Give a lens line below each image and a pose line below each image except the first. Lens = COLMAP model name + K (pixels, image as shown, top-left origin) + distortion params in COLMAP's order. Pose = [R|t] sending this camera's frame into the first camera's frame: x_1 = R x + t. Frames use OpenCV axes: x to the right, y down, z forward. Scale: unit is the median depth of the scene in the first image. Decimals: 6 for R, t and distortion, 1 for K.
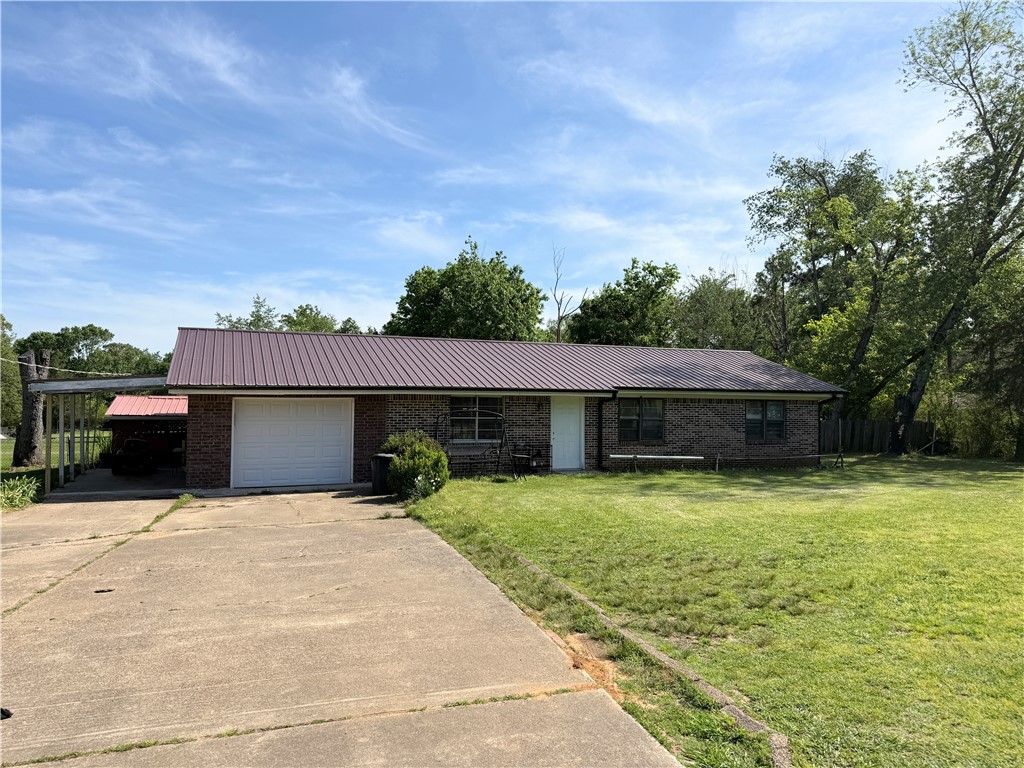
lens RADIAL K [[709.3, 0, 513.0], [0, 709.3, 380.9], [0, 0, 1]] dist [0.084414, -0.111841]
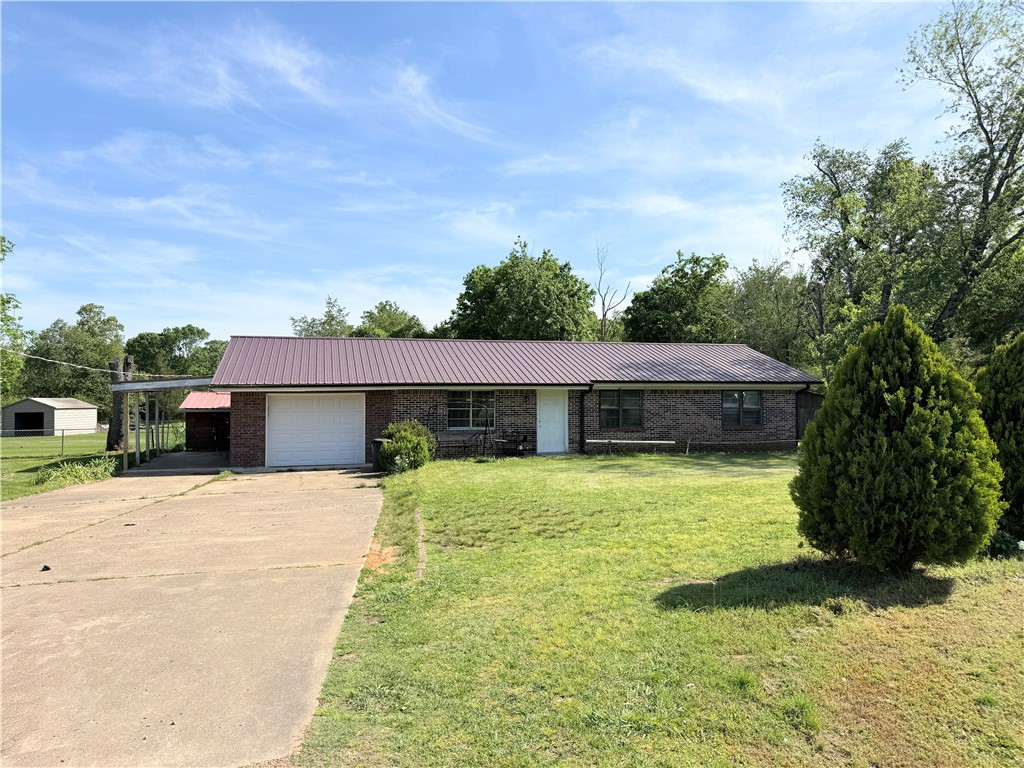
lens RADIAL K [[707.0, 0, 514.7], [0, 707.0, 389.0], [0, 0, 1]] dist [0.099359, -0.151271]
pose [[0.993503, -0.011348, -0.113239, 0.107232], [0.014299, 0.999578, 0.025284, -0.006451], [0.112904, -0.026739, 0.993246, -0.106514]]
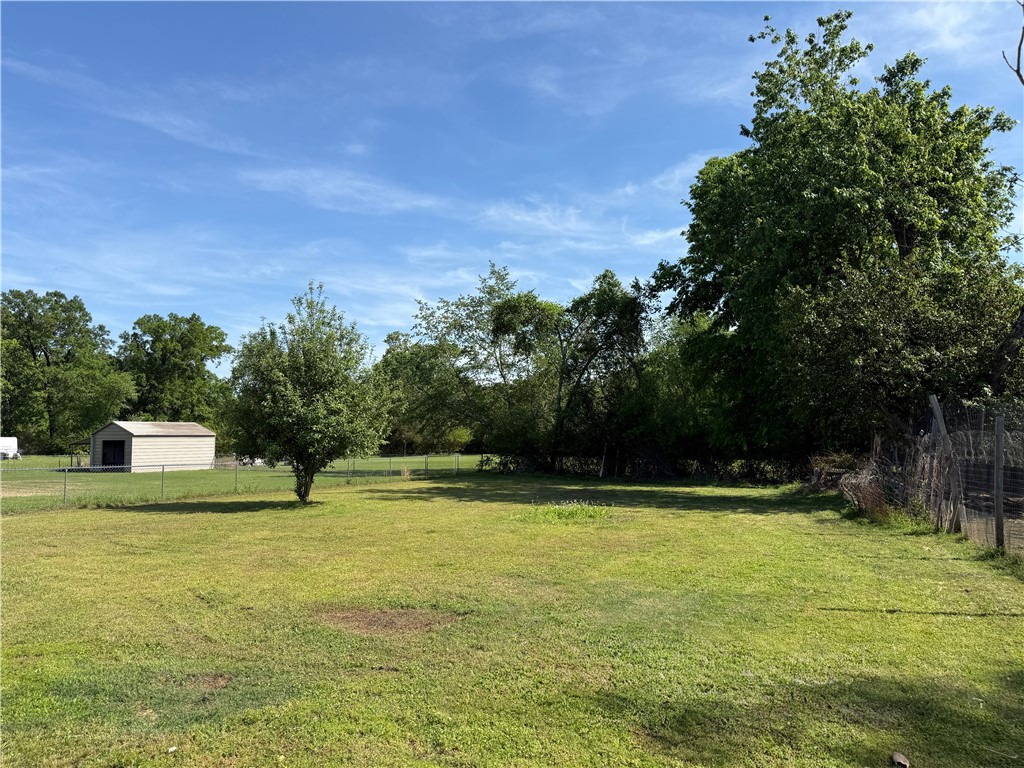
lens RADIAL K [[718.5, 0, 512.0], [0, 718.5, 384.0], [0, 0, 1]] dist [-0.004850, -0.003620]
pose [[0.811396, -0.043741, -0.582858, 0.114632], [0.026473, 0.998923, -0.038113, 0.064144], [0.583897, 0.015495, 0.811680, 1.236589]]
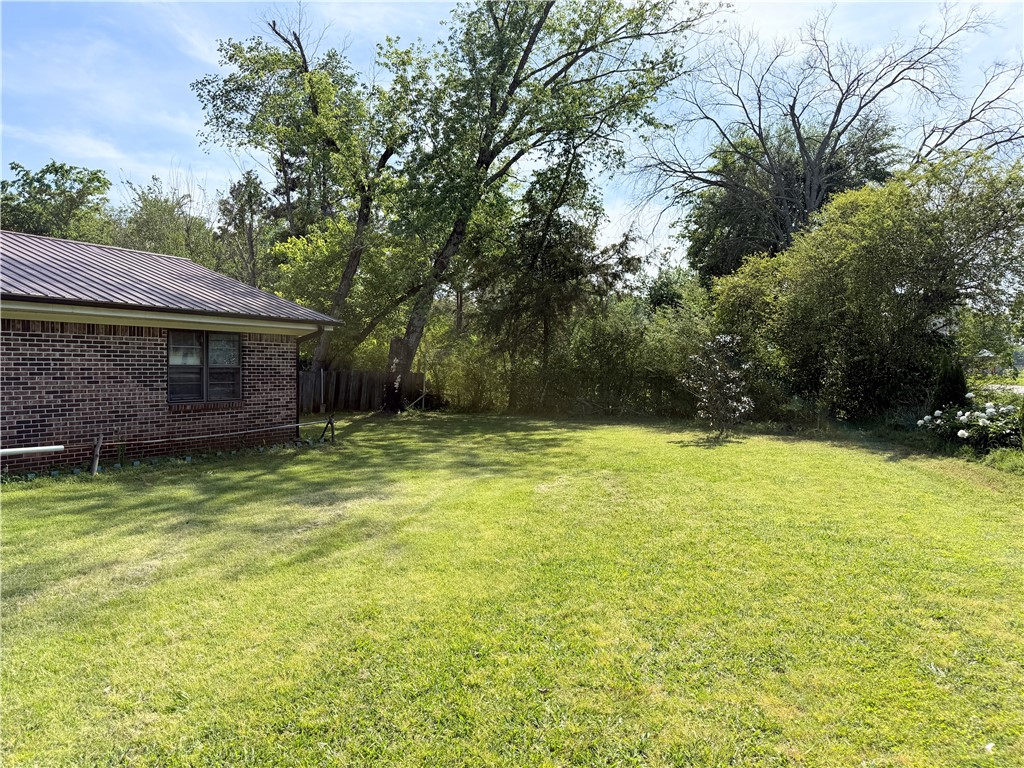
lens RADIAL K [[711.7, 0, 516.2], [0, 711.7, 384.1], [0, 0, 1]] dist [0.093952, -0.127029]
pose [[0.760990, -0.020668, 0.648434, 0.139380], [-0.021209, 0.998166, 0.056706, 0.025176], [-0.648417, -0.056905, 0.759156, 0.336672]]
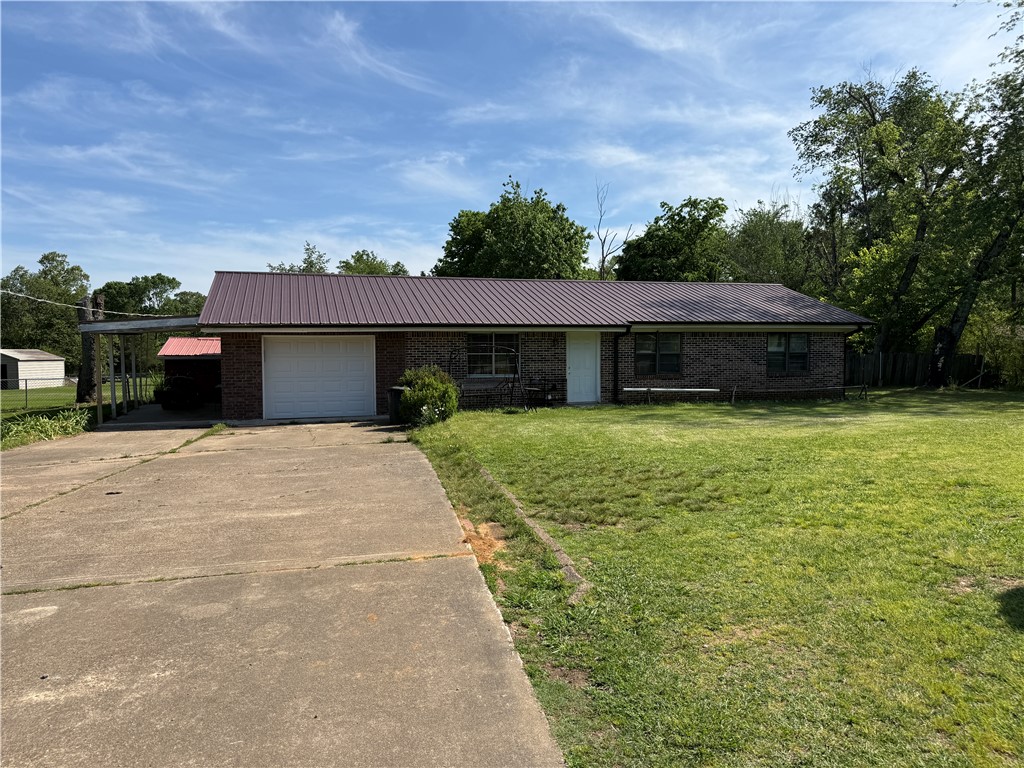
lens RADIAL K [[709.3, 0, 513.0], [0, 709.3, 380.9], [0, 0, 1]] dist [0.084414, -0.111841]
pose [[0.996472, -0.009355, -0.083406, 0.044598], [0.016047, 0.996672, 0.079921, 0.006619], [0.082381, -0.080977, 0.993306, -0.023444]]
